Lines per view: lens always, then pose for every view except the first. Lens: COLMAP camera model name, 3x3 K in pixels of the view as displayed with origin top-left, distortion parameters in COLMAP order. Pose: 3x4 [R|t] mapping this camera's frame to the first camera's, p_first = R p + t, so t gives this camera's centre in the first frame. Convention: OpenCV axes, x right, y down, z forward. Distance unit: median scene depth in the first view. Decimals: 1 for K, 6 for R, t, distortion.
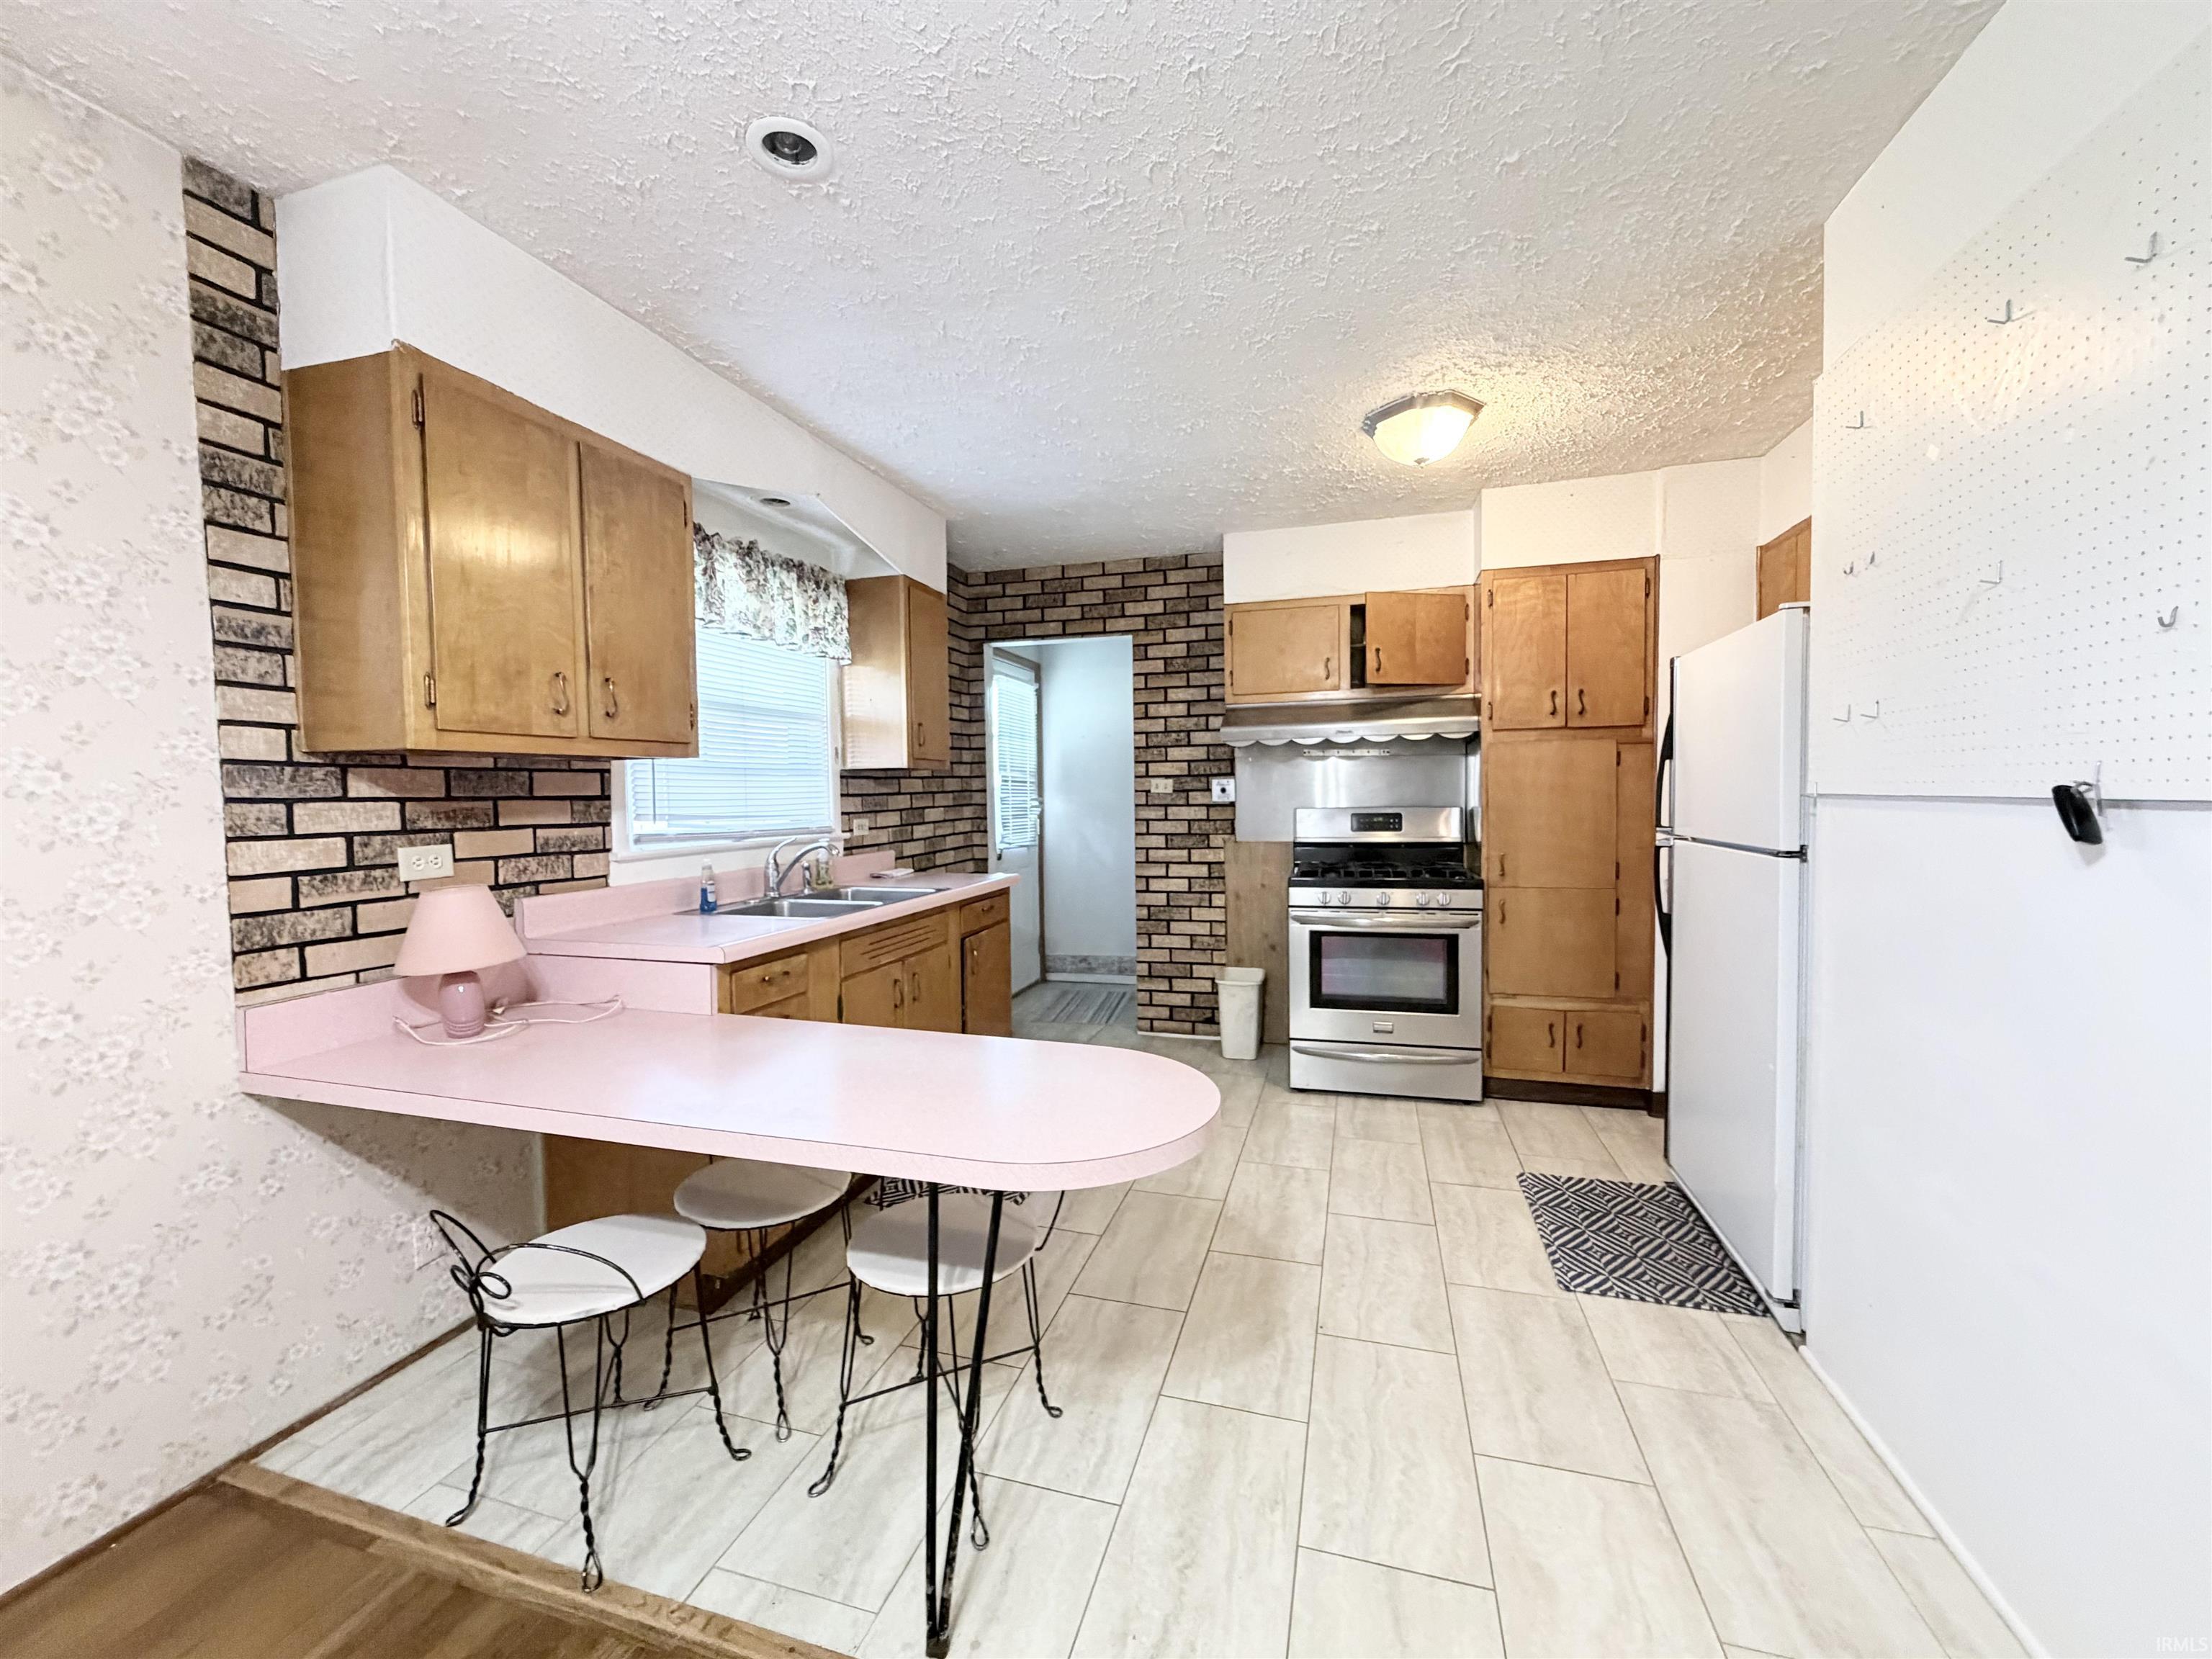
lens RADIAL K [[885.5, 0, 1099.2], [0, 885.5, 828.3], [0, 0, 1]] dist [0.001228, 0.000080]
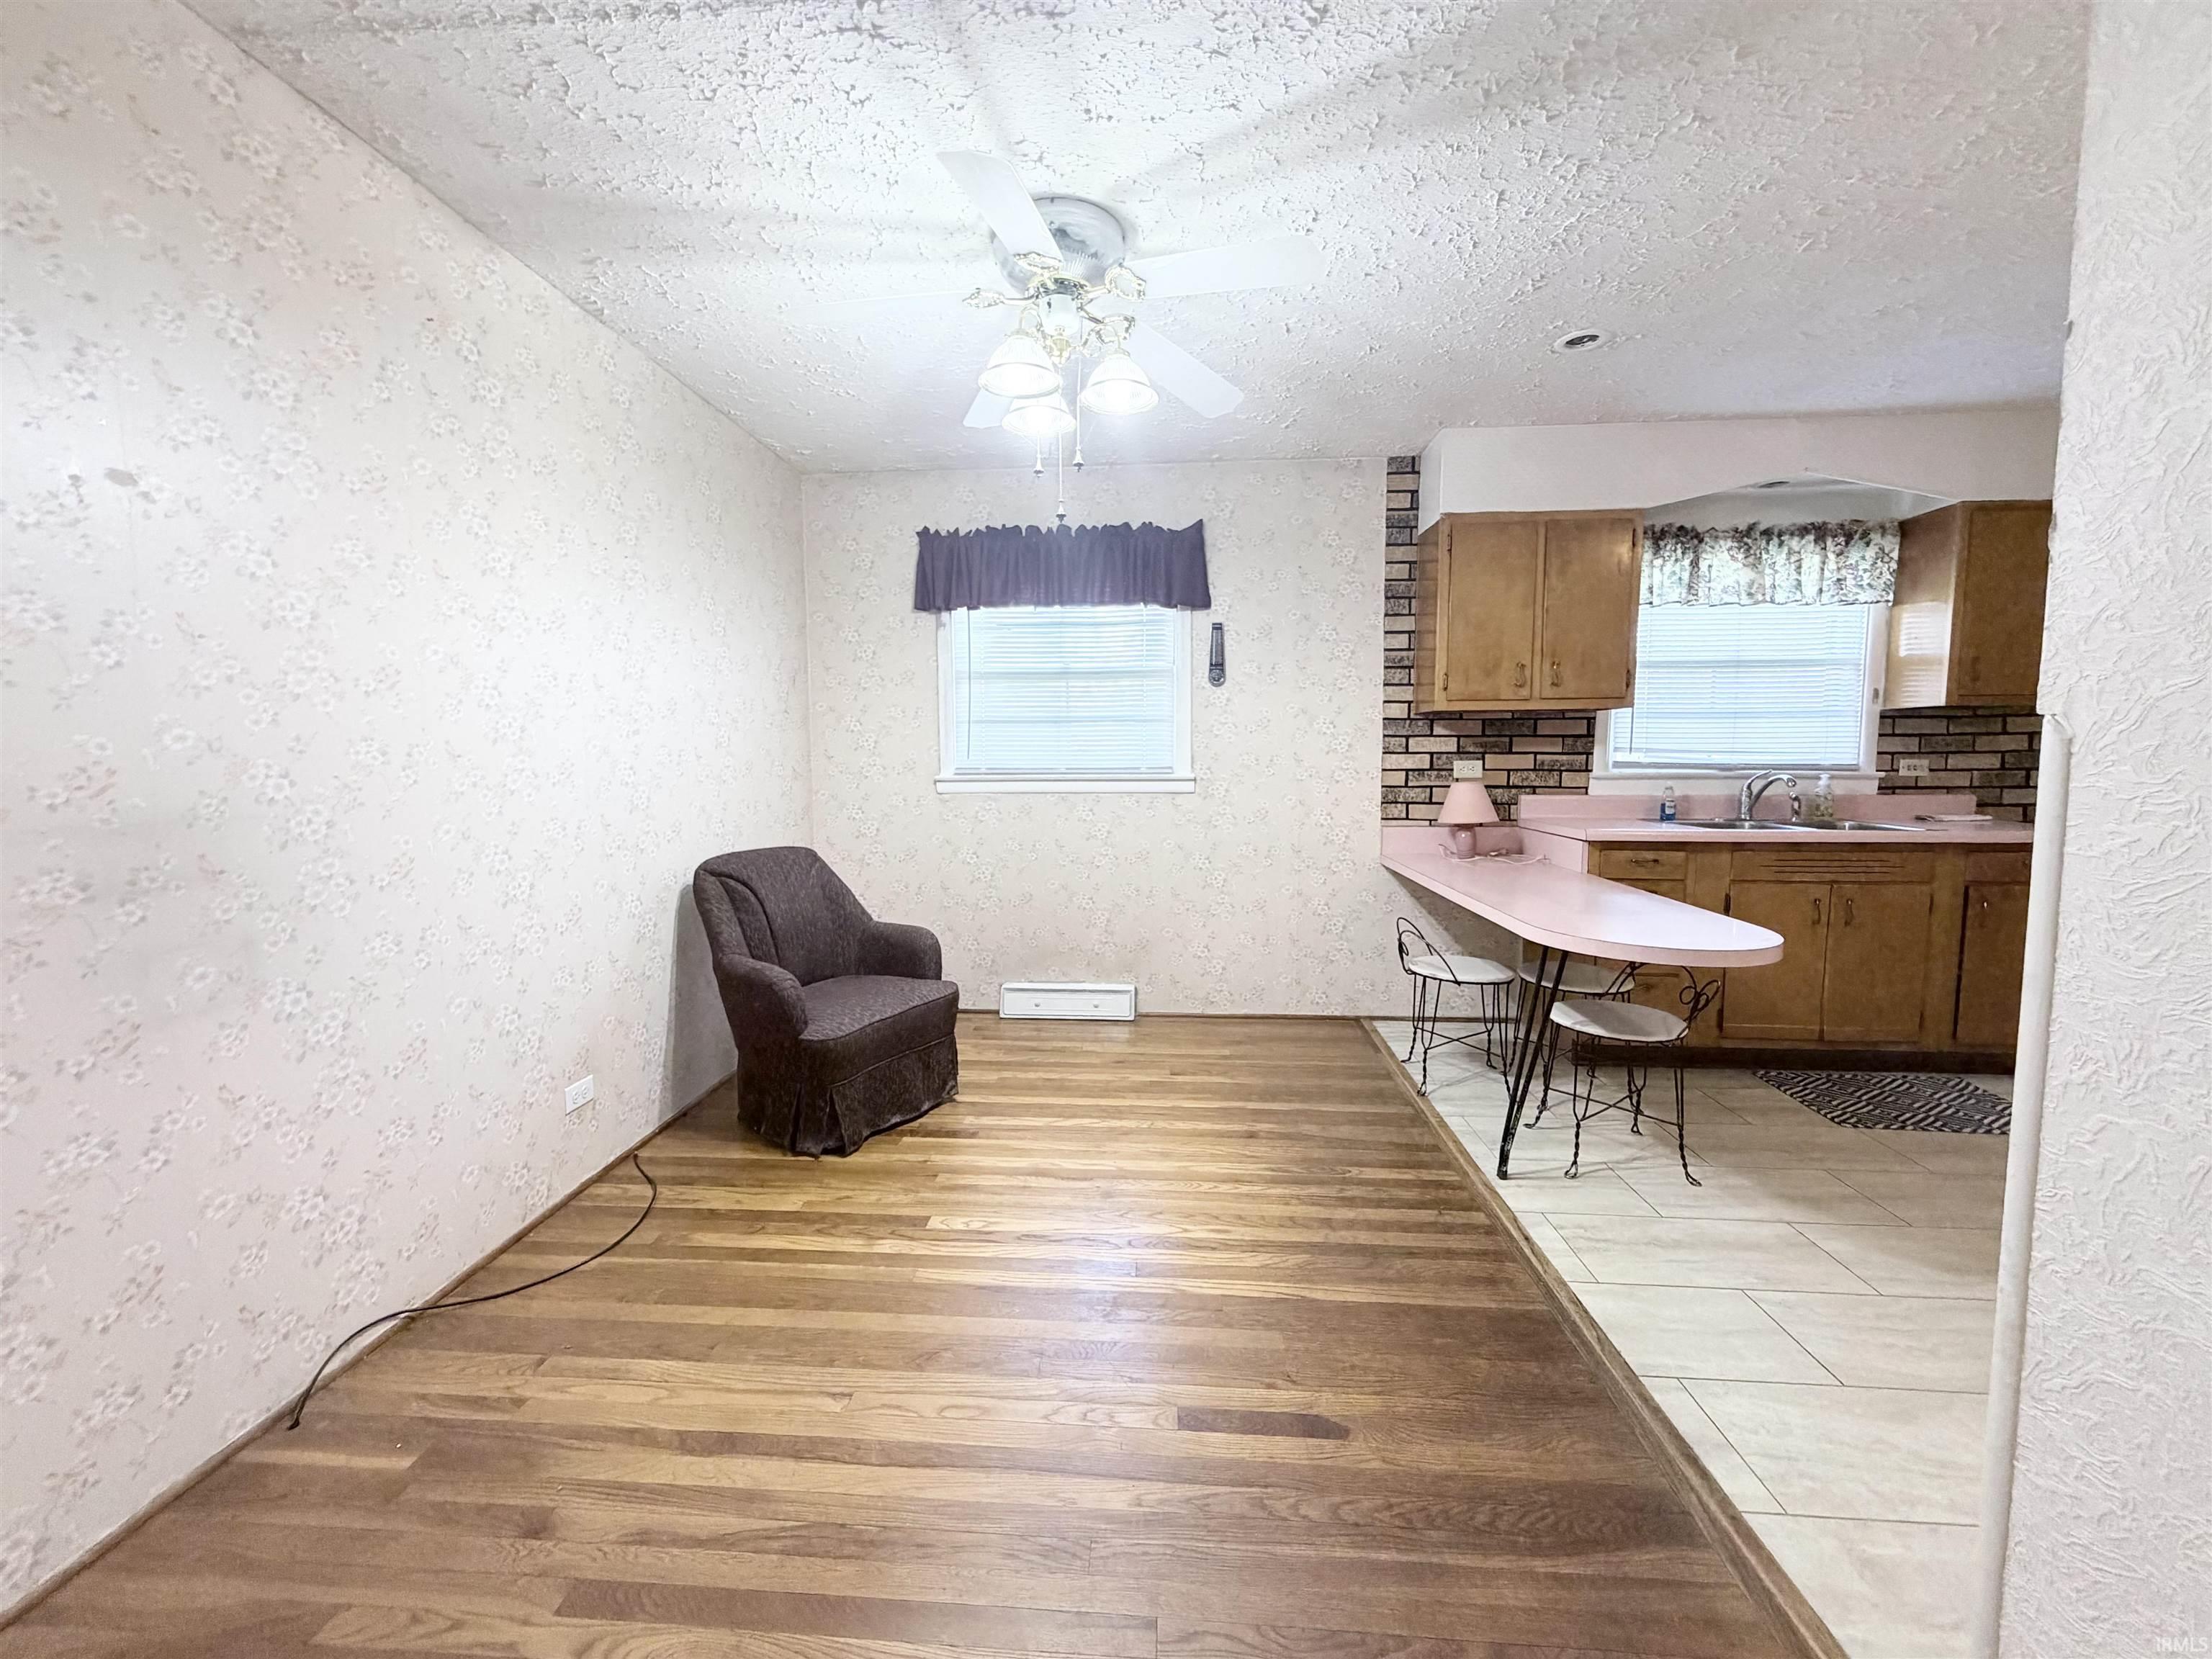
lens RADIAL K [[885.5, 0, 1099.2], [0, 885.5, 828.3], [0, 0, 1]] dist [0.001228, 0.000080]
pose [[0.219255, 0.095407, -0.970992, 0.852790], [-0.040293, 0.995244, 0.088692, 0.025447], [0.974835, 0.019678, 0.222056, -0.175625]]
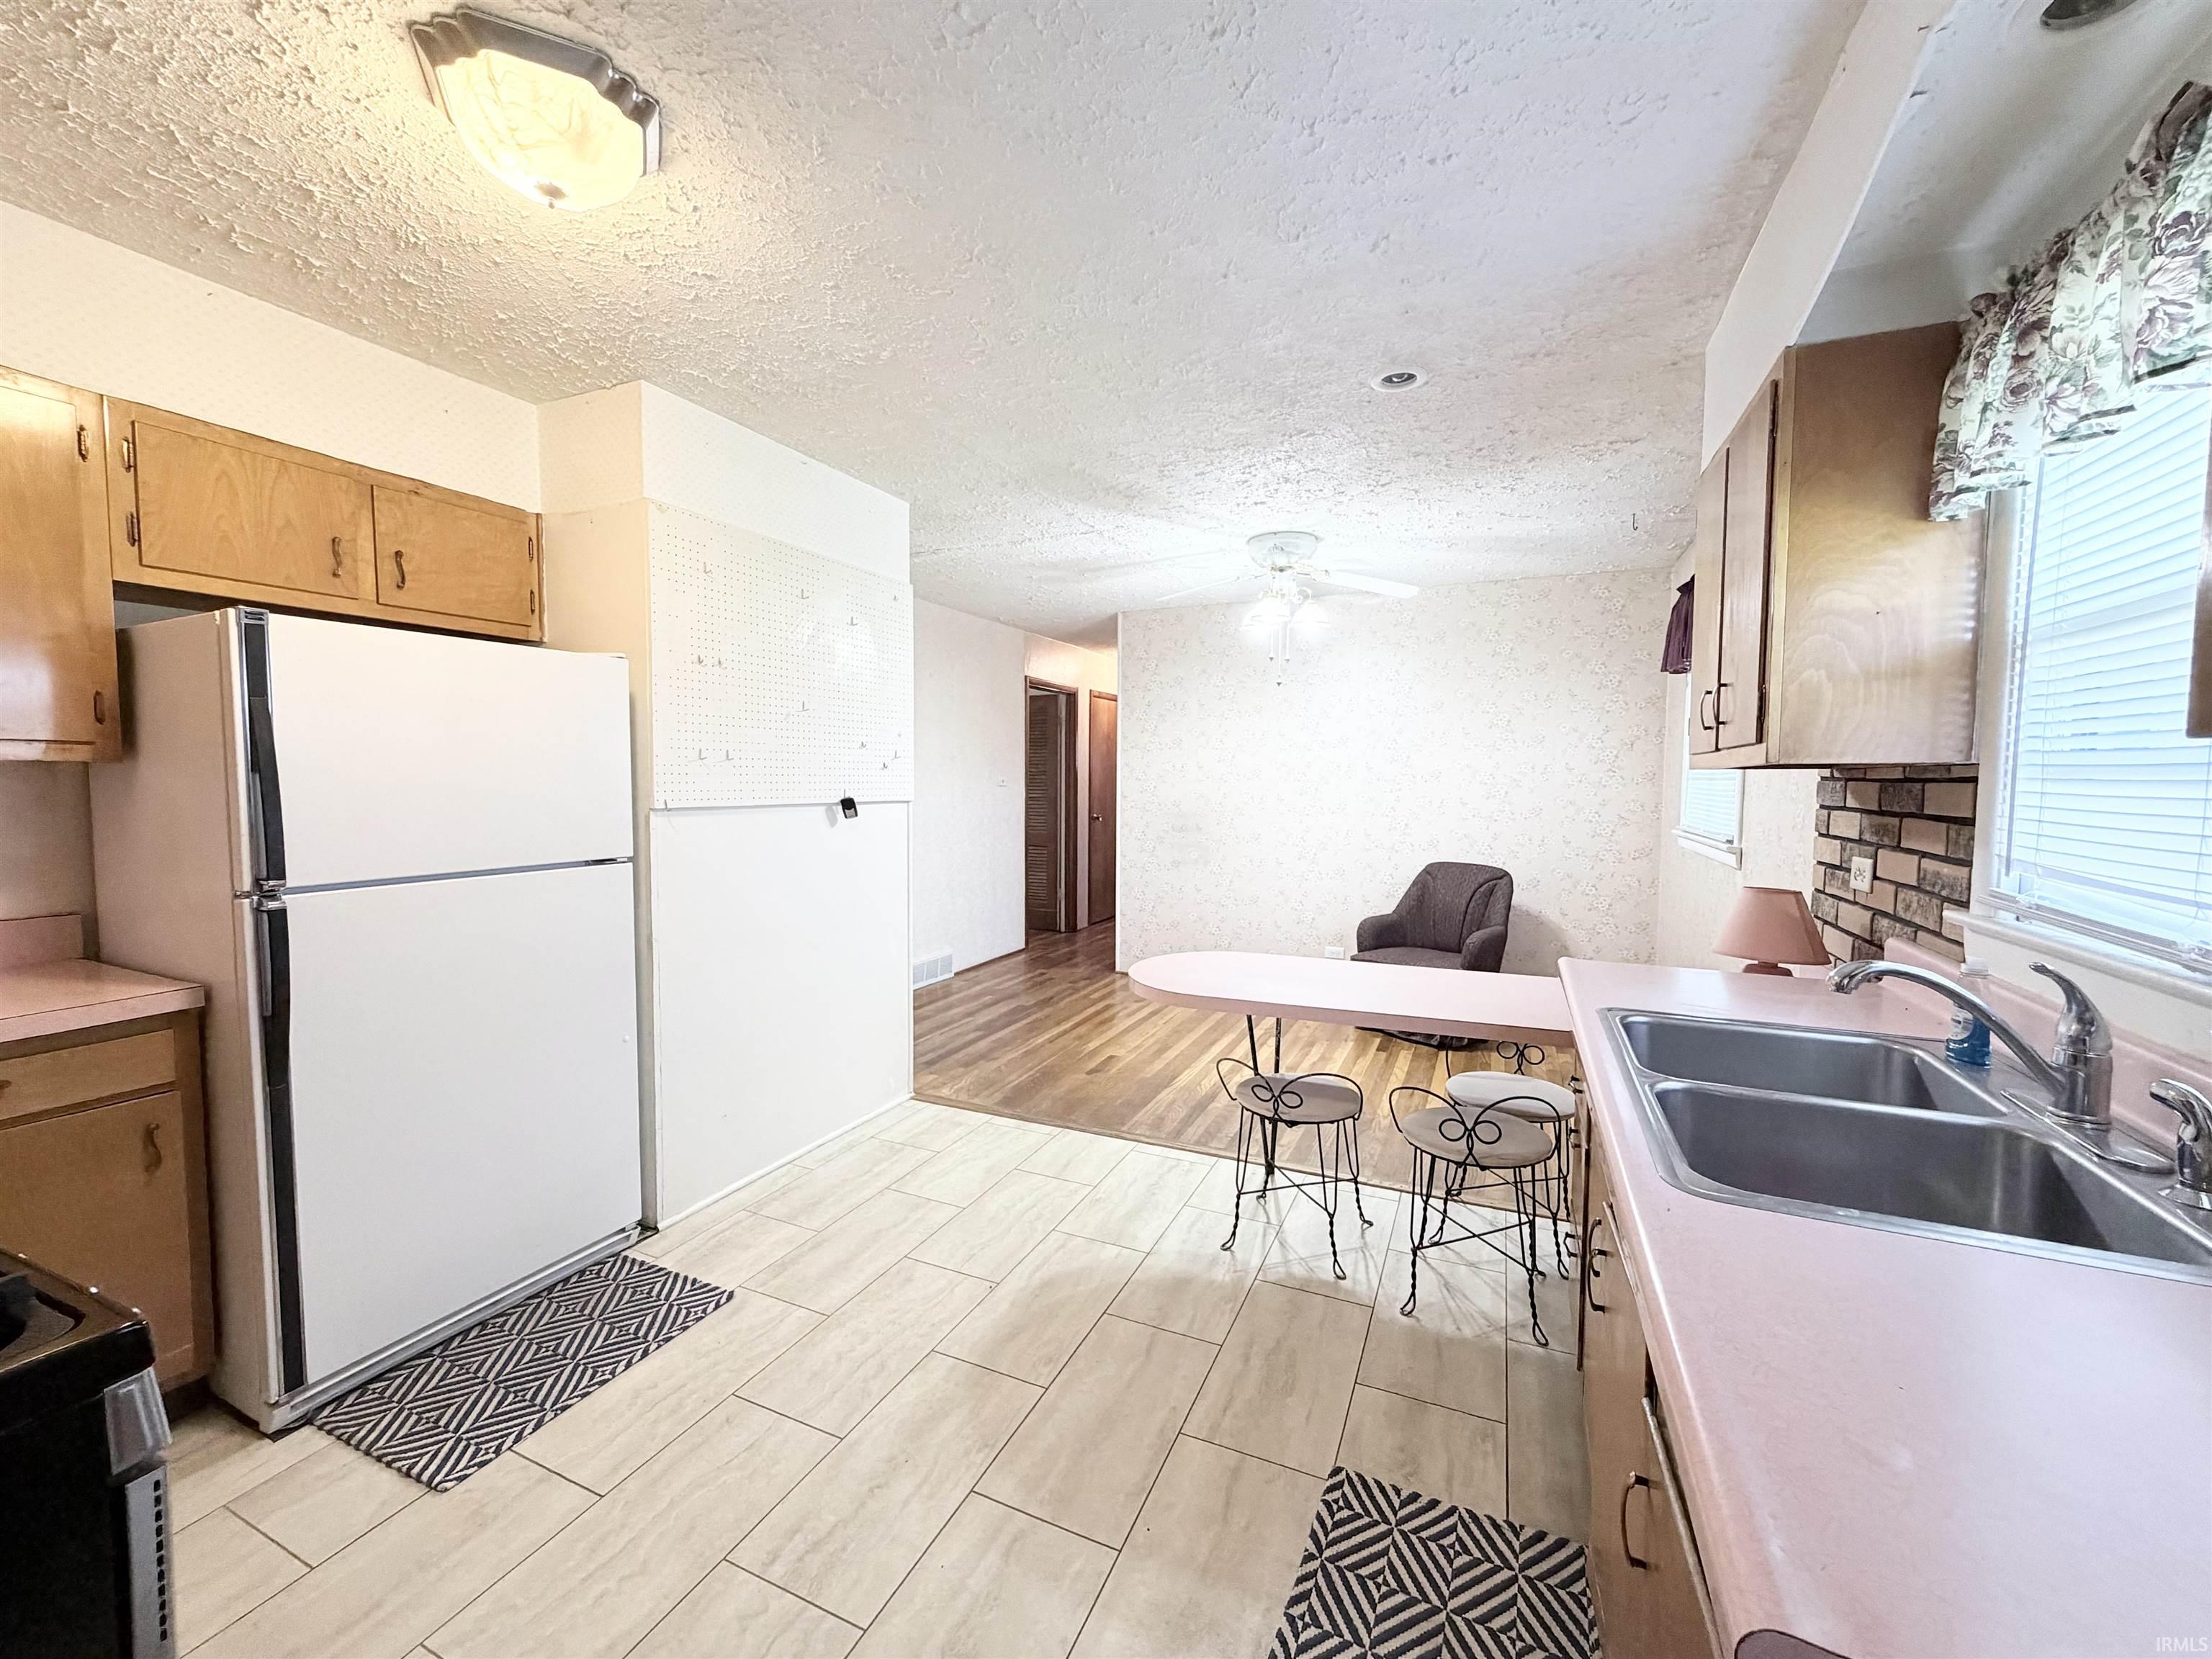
lens RADIAL K [[885.5, 0, 1099.2], [0, 885.5, 828.3], [0, 0, 1]] dist [0.001228, 0.000080]
pose [[-0.990385, -0.000494, 0.138340, -0.035499], [0.013299, 0.995023, 0.098756, -0.114744], [-0.137700, 0.099646, -0.985449, 1.945908]]
